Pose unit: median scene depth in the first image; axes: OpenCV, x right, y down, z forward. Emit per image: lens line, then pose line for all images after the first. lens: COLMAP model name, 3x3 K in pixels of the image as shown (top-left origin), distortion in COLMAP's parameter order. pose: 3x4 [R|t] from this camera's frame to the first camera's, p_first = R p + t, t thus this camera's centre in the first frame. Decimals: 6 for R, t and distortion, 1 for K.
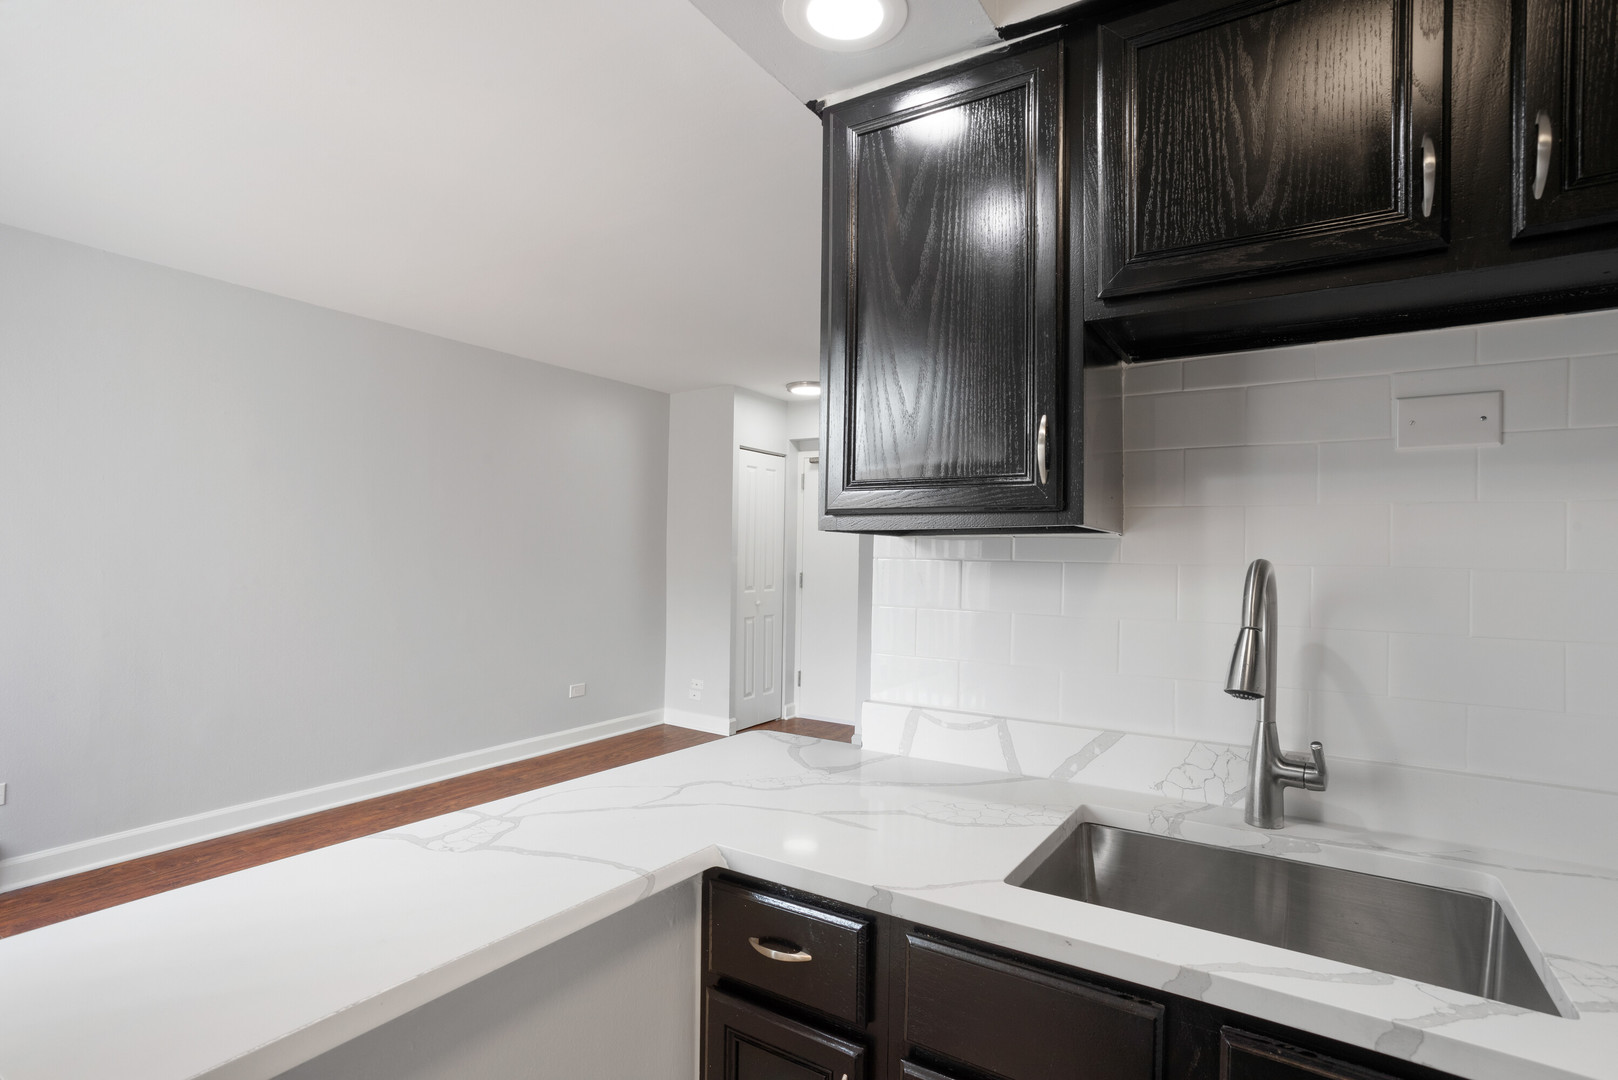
lens RADIAL K [[803.2, 0, 809.0], [0, 803.2, 540.0], [0, 0, 1]] dist [-0.052602, 0.033581]
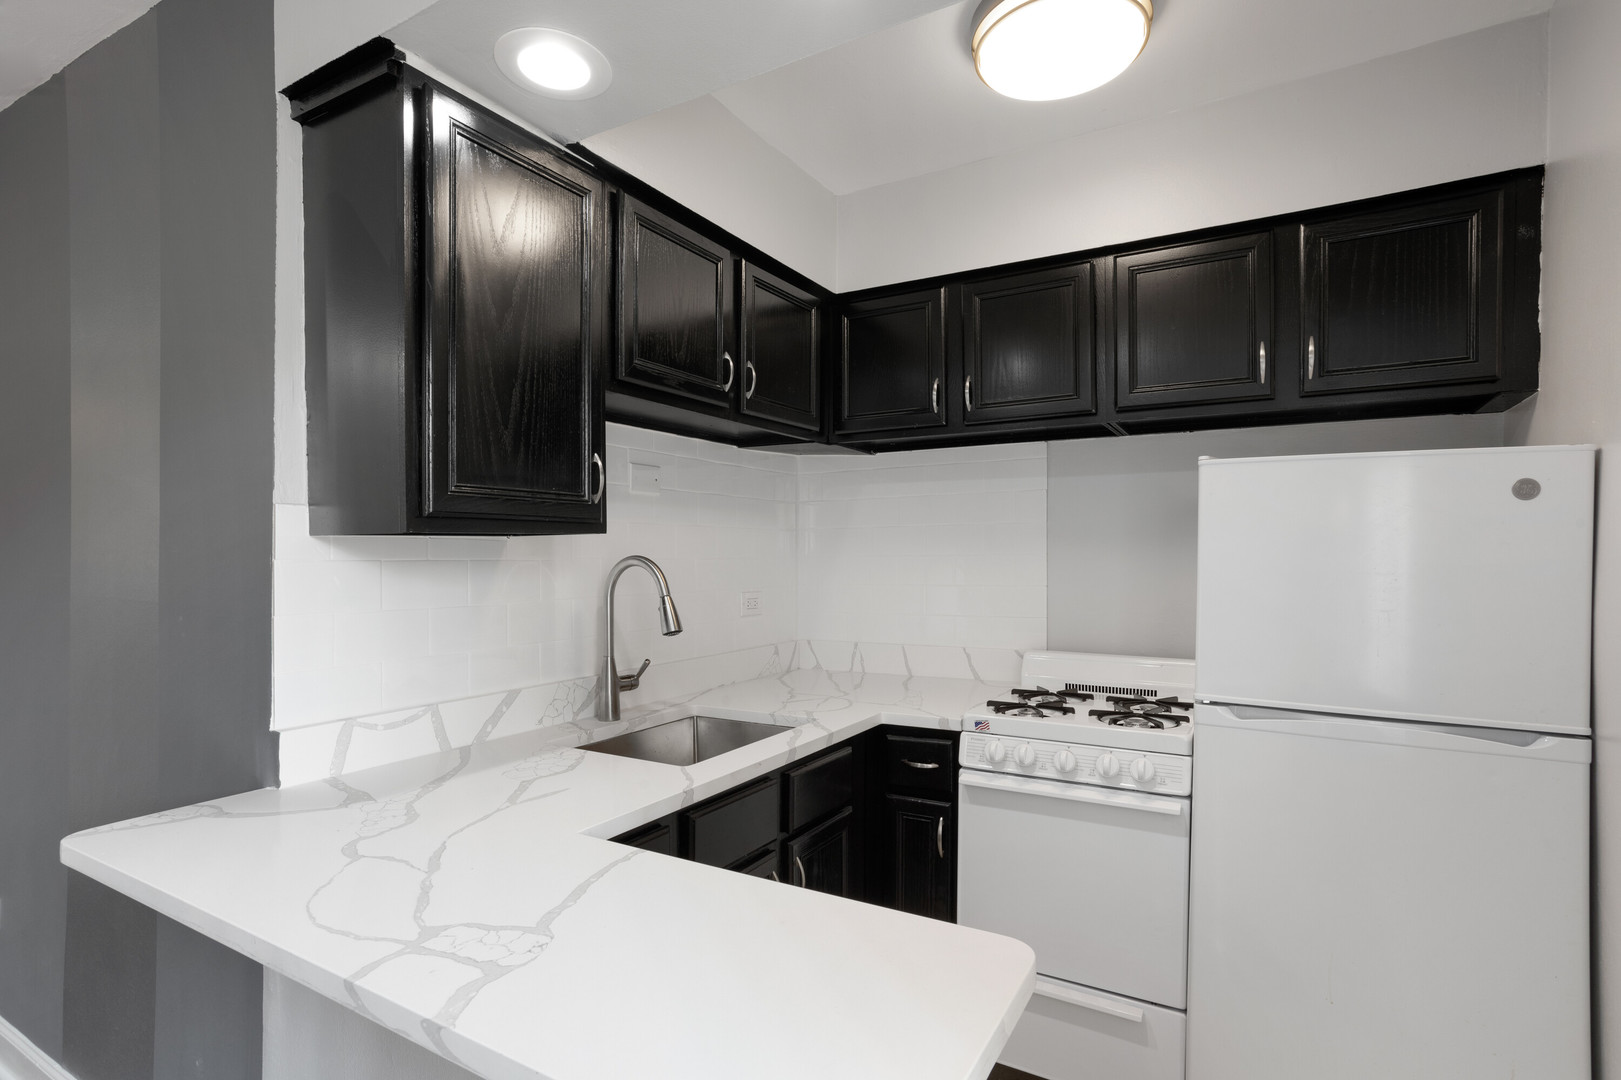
lens RADIAL K [[796.7, 0, 817.9], [0, 796.7, 554.1], [0, 0, 1]] dist [-0.048312, 0.032515]
pose [[-0.043375, -0.016827, 0.998917, -0.433867], [-0.021481, 0.999643, 0.015906, -0.005354], [-0.998828, -0.020768, -0.043721, 0.269358]]
